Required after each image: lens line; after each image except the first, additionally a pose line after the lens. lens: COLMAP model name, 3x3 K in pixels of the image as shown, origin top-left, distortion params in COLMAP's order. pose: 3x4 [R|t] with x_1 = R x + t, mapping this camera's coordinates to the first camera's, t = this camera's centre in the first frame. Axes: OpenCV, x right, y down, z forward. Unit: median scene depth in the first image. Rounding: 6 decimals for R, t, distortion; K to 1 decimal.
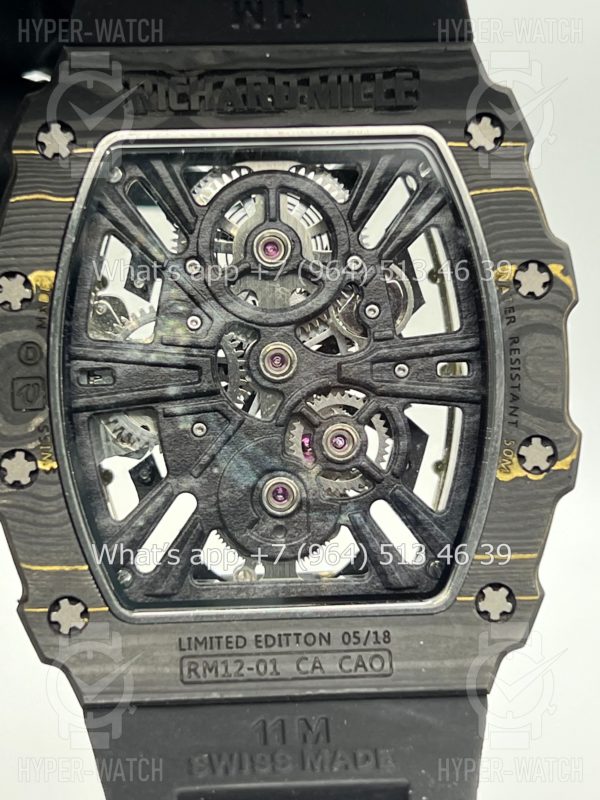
lens RADIAL K [[1905.4, 0, 300.0], [0, 1905.4, 400.0], [0, 0, 1]] dist [0.252009, -1.111696]
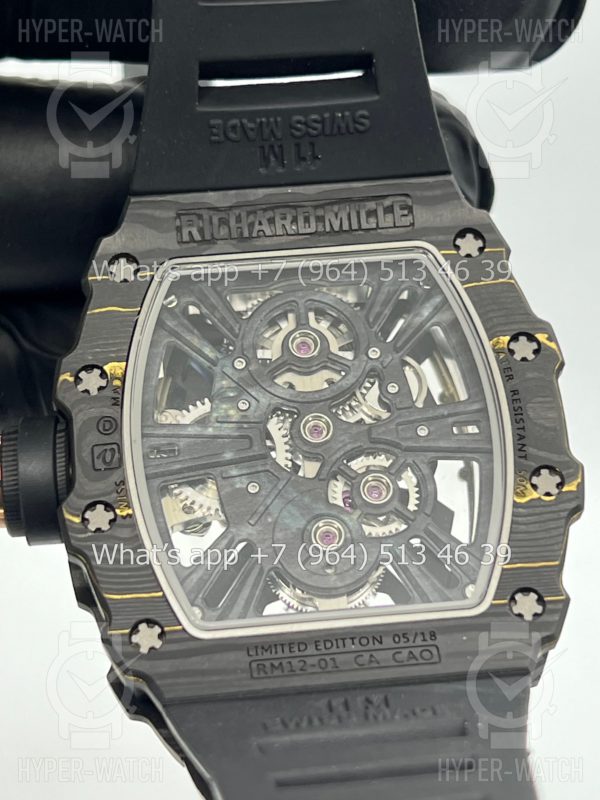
lens RADIAL K [[1905.4, 0, 300.0], [0, 1905.4, 400.0], [0, 0, 1]] dist [0.252009, -1.111696]
pose [[0.997052, -0.076348, 0.007600, -0.029481], [0.071738, 0.892533, -0.445239, 0.488798], [0.027210, 0.444472, 0.895379, -0.058642]]
